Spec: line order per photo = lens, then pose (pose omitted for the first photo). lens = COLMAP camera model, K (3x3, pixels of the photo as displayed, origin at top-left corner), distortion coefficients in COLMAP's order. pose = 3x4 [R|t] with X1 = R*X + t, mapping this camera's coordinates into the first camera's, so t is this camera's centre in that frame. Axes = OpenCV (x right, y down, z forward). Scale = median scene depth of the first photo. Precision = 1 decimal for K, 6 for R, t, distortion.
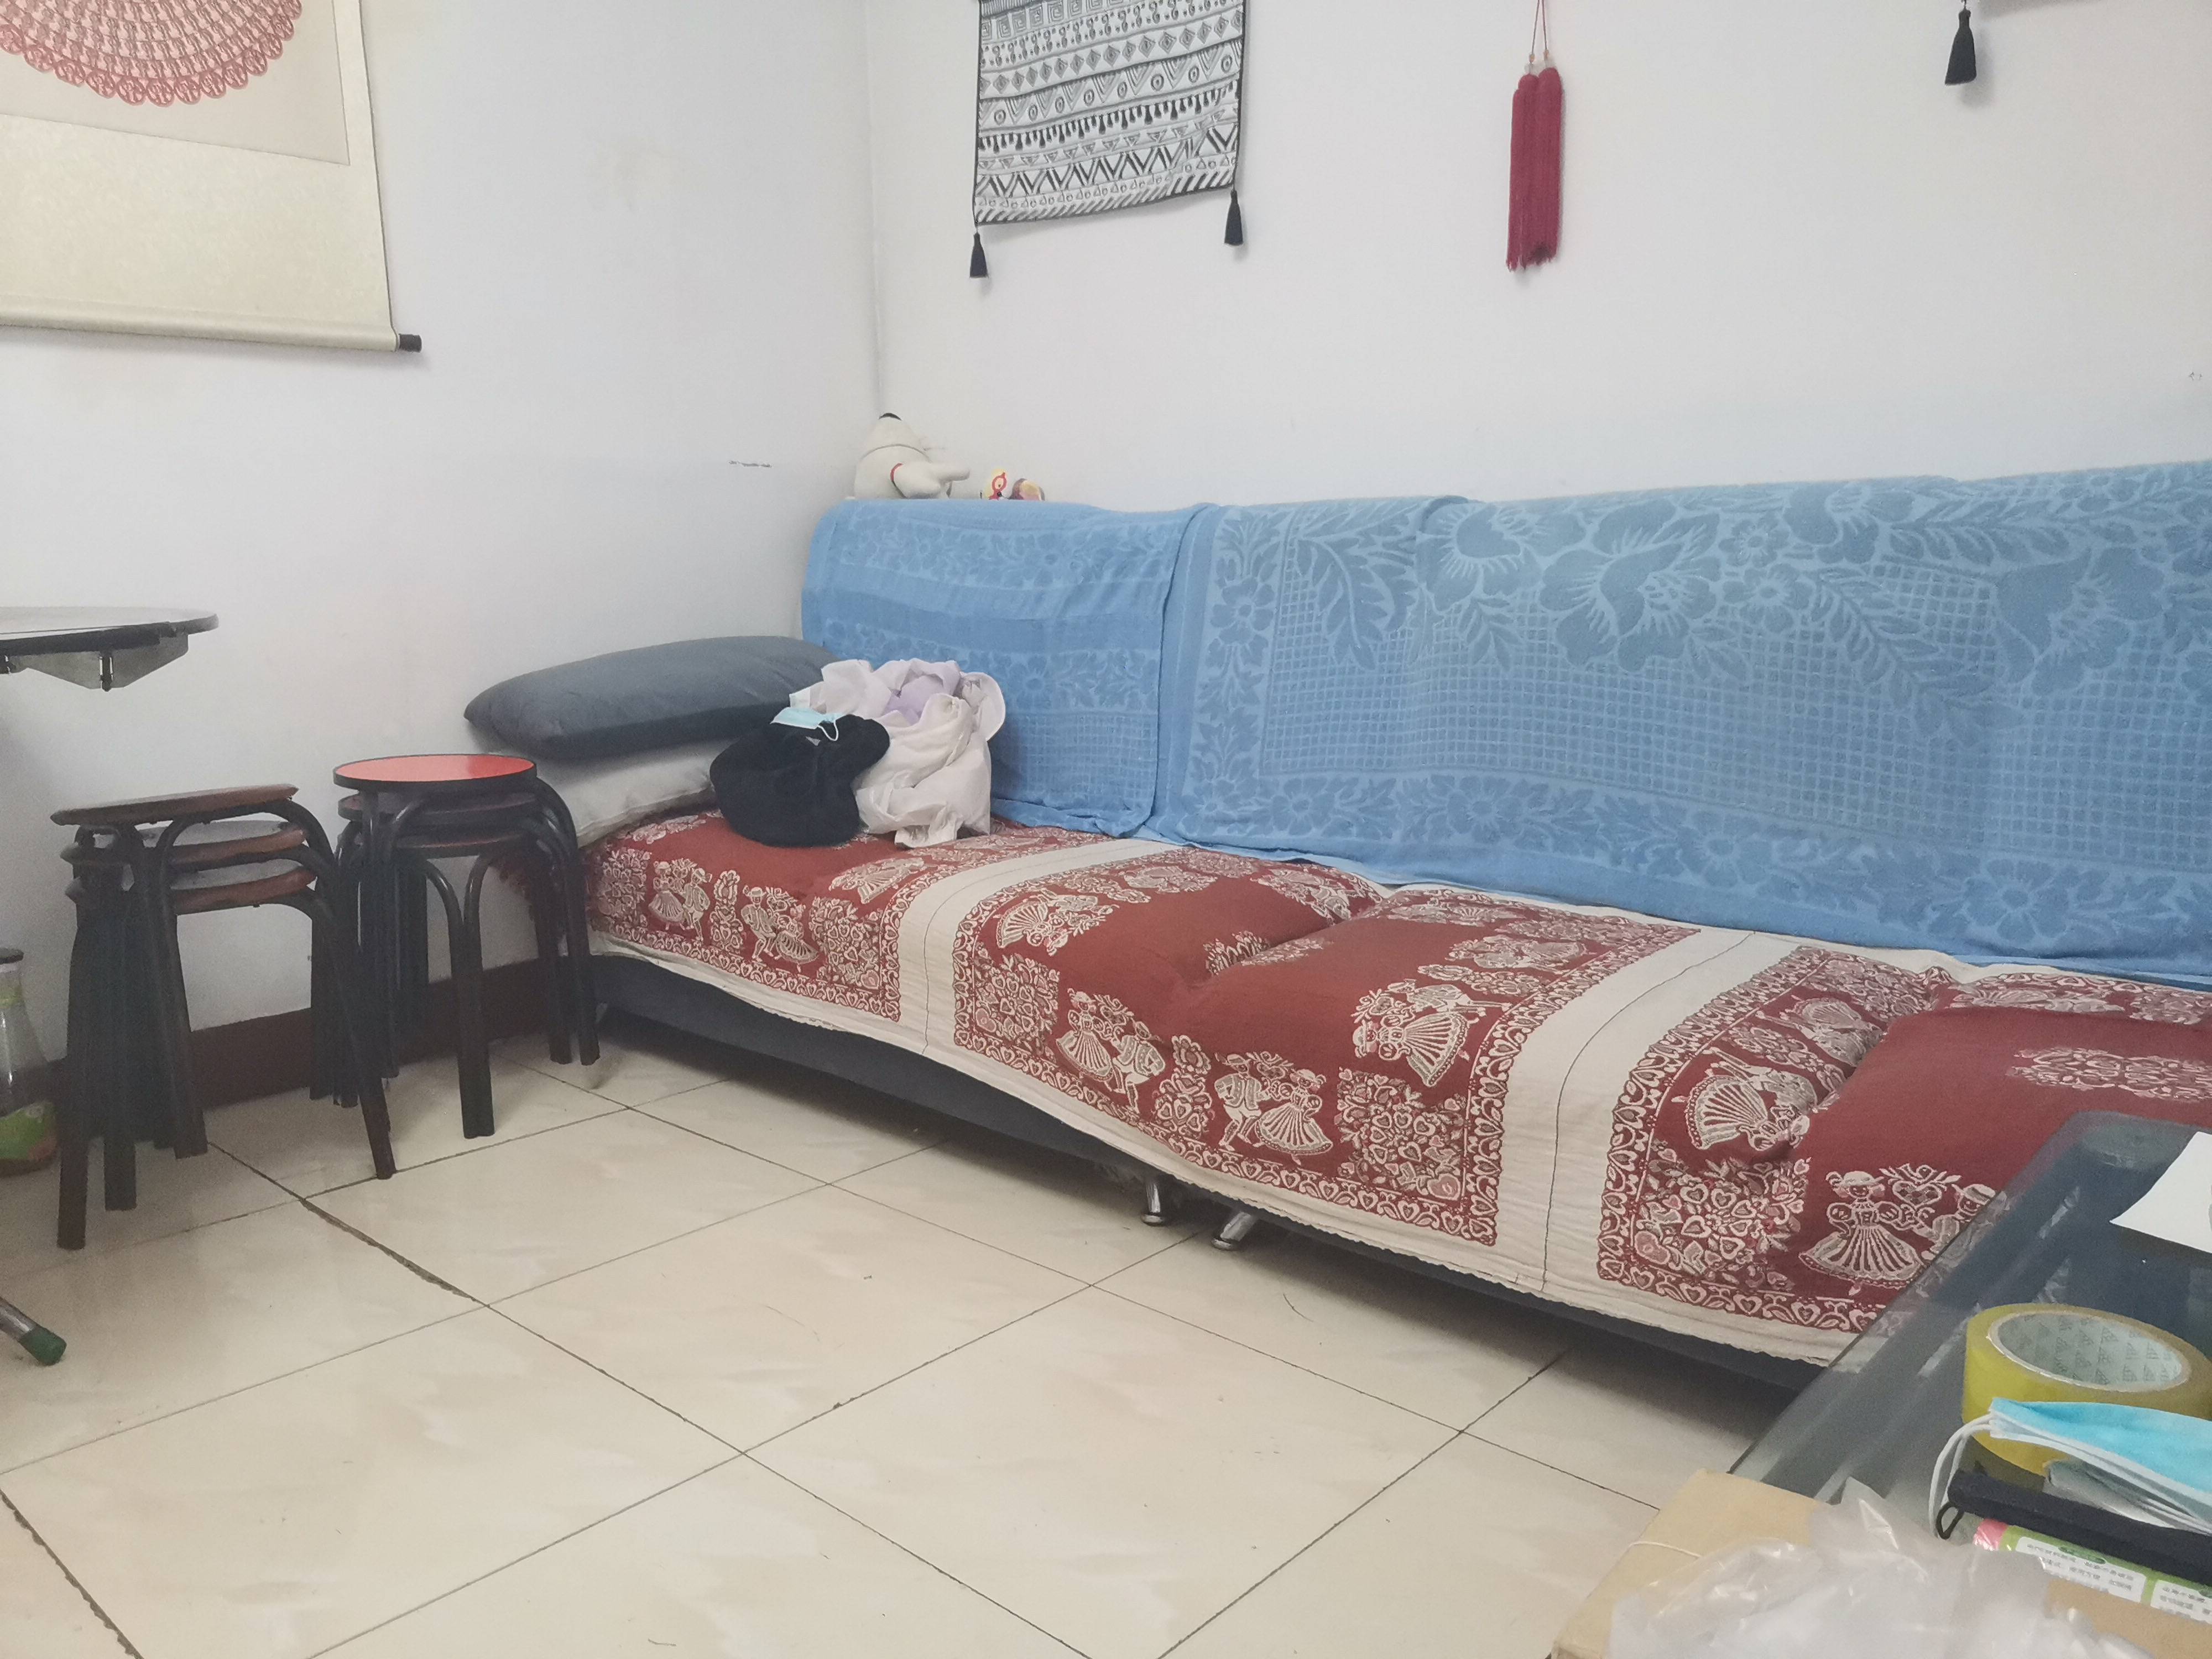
lens RADIAL K [[1672.6, 0, 1113.6], [0, 1672.6, 823.8], [0, 0, 1]] dist [0.102400, -0.117520]
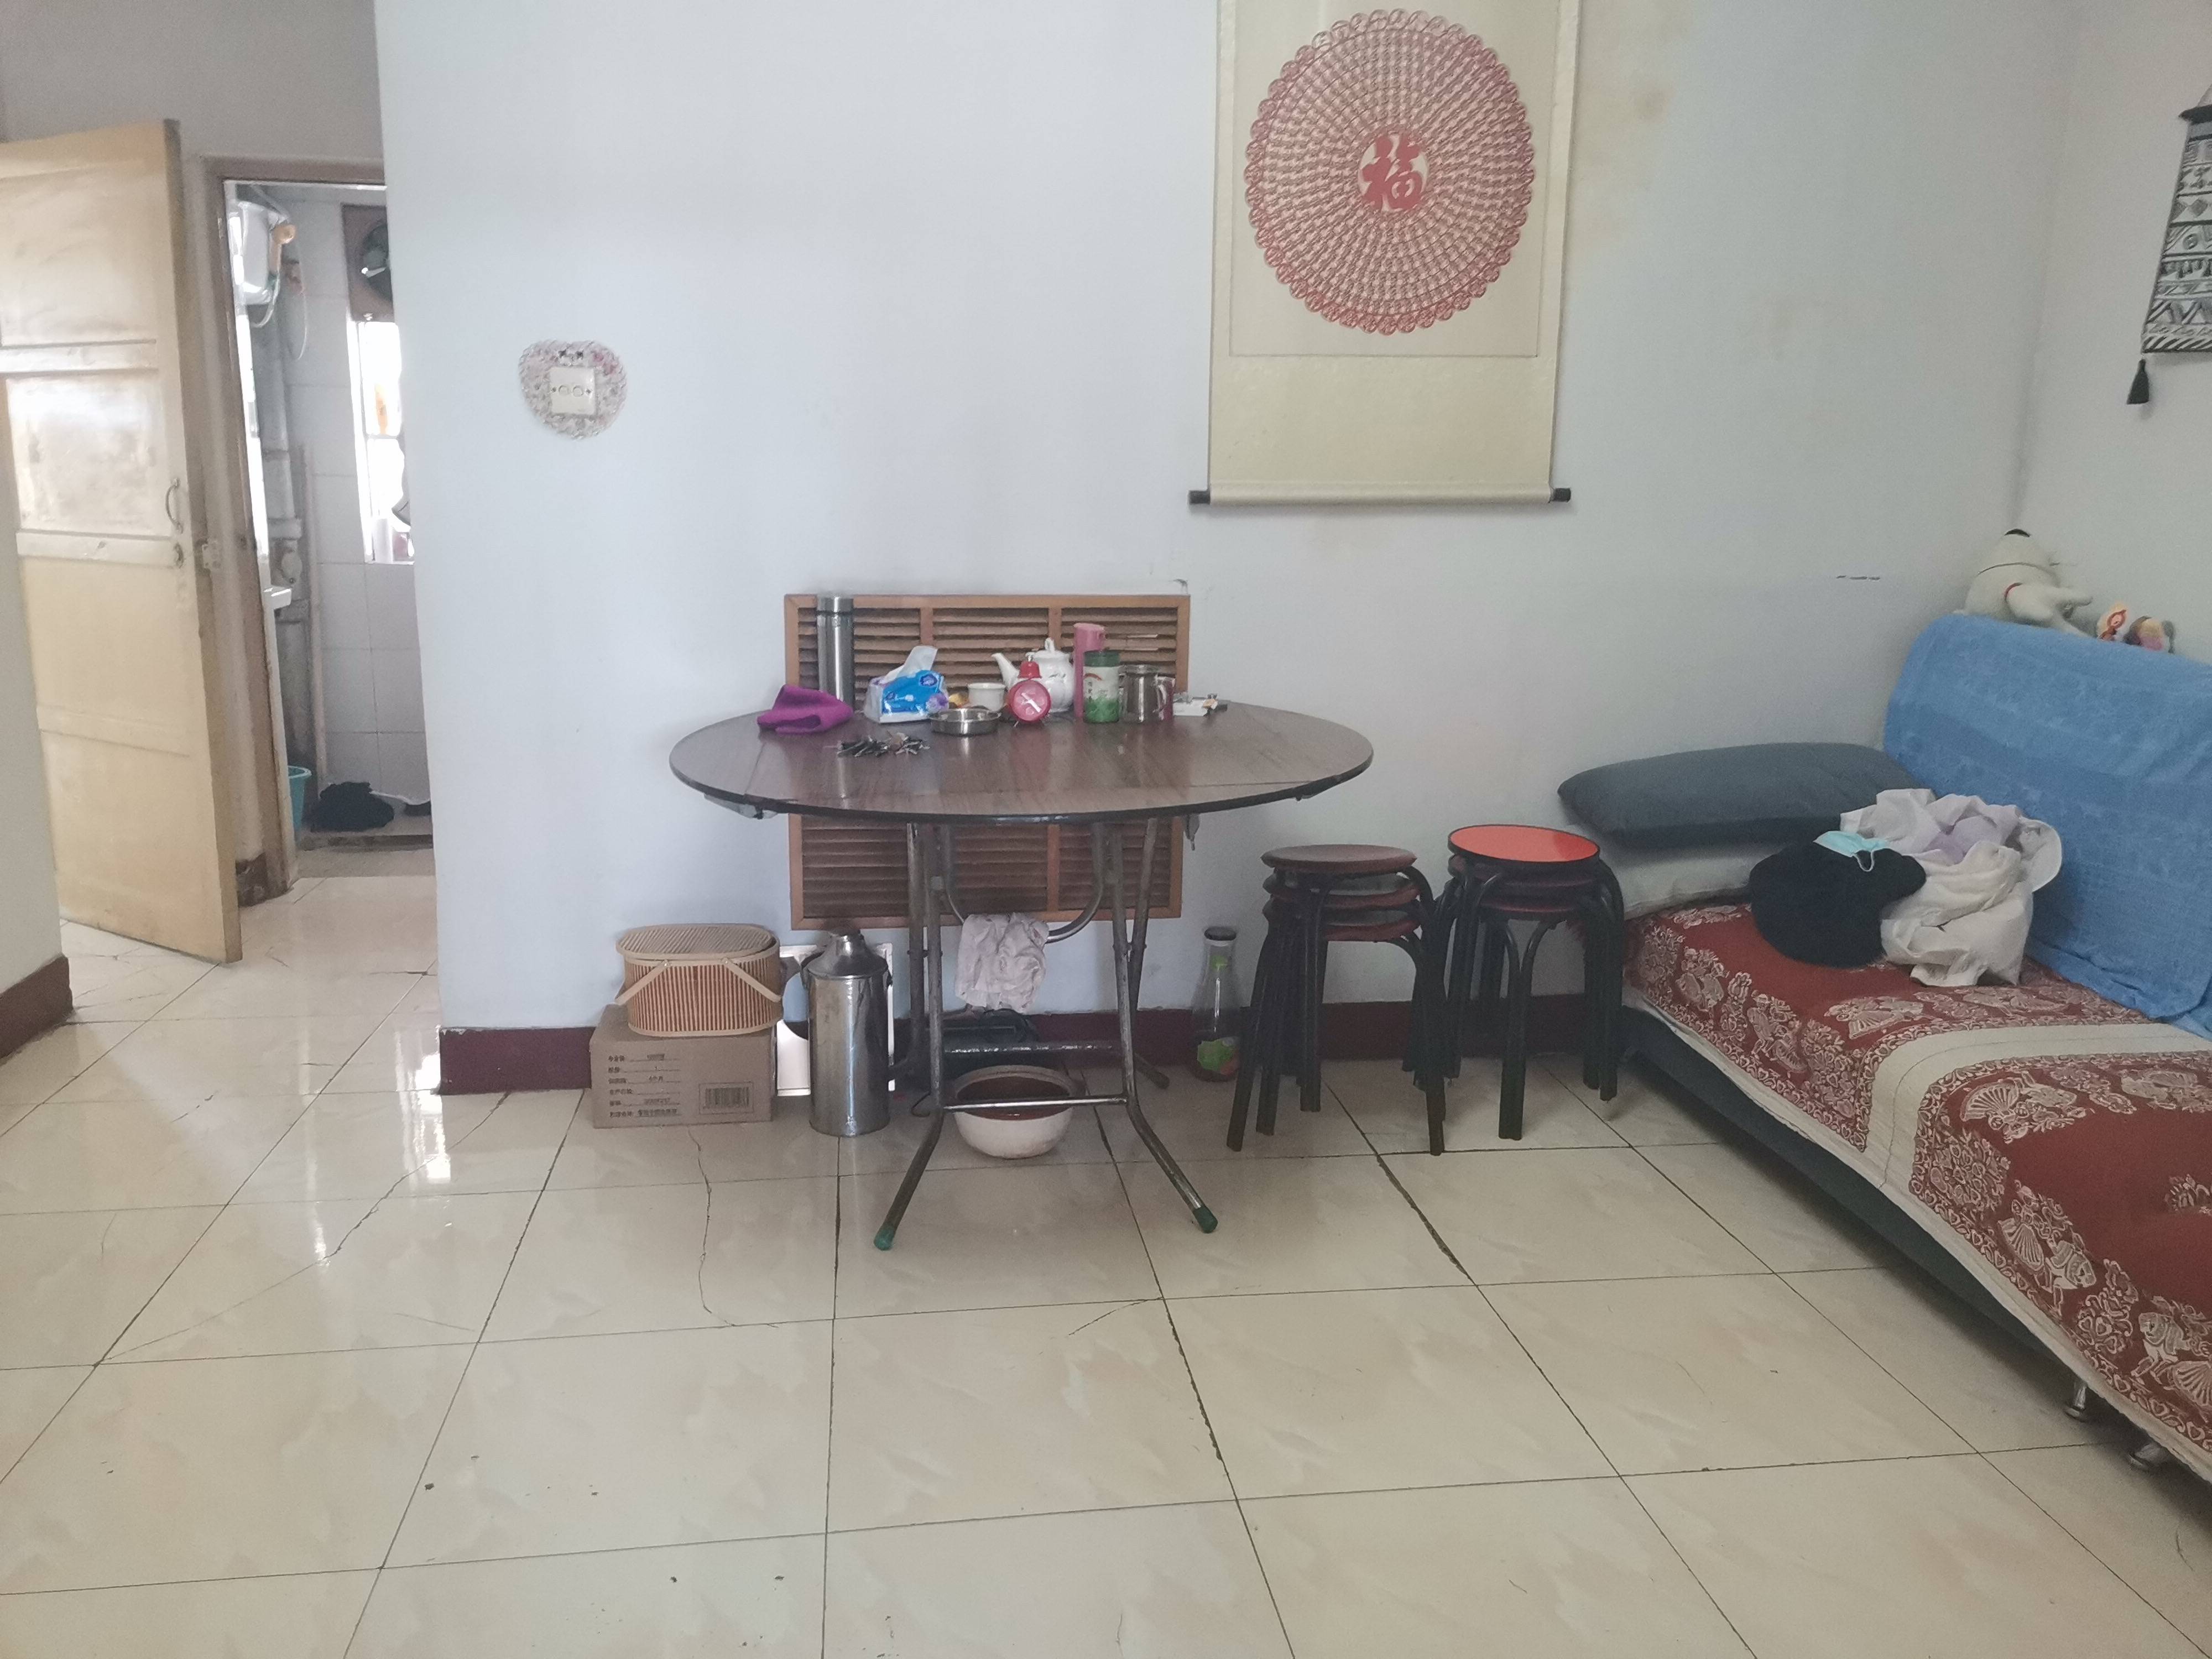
lens RADIAL K [[1672.6, 0, 1113.6], [0, 1672.6, 823.8], [0, 0, 1]] dist [0.102400, -0.117520]
pose [[0.778828, 0.157714, -0.607086, 0.124298], [-0.129602, 0.987449, 0.090262, -0.123964], [0.613703, 0.008381, 0.789493, -0.179466]]
